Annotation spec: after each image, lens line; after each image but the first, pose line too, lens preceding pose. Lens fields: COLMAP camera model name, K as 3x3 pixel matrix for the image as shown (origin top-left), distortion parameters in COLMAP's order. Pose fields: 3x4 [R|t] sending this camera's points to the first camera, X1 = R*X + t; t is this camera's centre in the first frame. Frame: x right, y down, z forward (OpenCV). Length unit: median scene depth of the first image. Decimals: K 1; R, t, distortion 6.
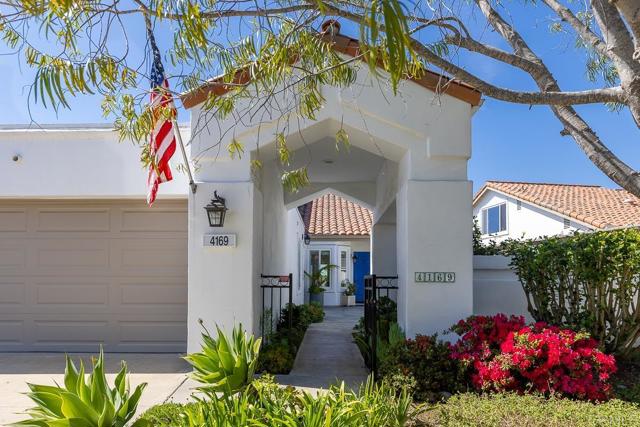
lens RADIAL K [[688.9, 0, 320.0], [0, 688.9, 213.5], [0, 0, 1]] dist [0.002891, 0.002560]
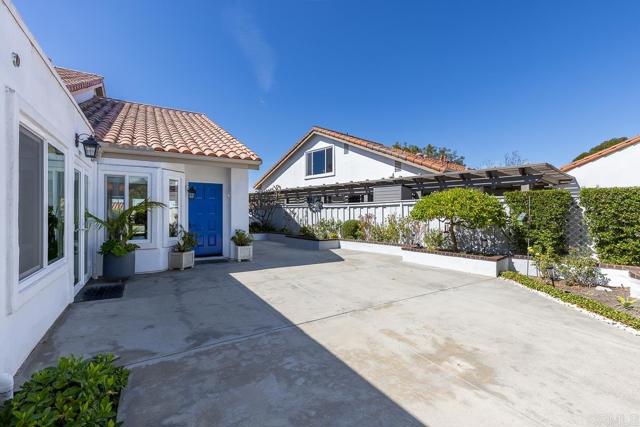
lens RADIAL K [[284.1, 0, 321.5], [0, 284.1, 212.1], [0, 0, 1]] dist [-0.000166, -0.000171]
pose [[0.848079, -0.005149, 0.529845, 0.011381], [-0.059812, 0.992631, 0.105383, 0.048185], [-0.526484, -0.121065, 0.841522, 0.701893]]
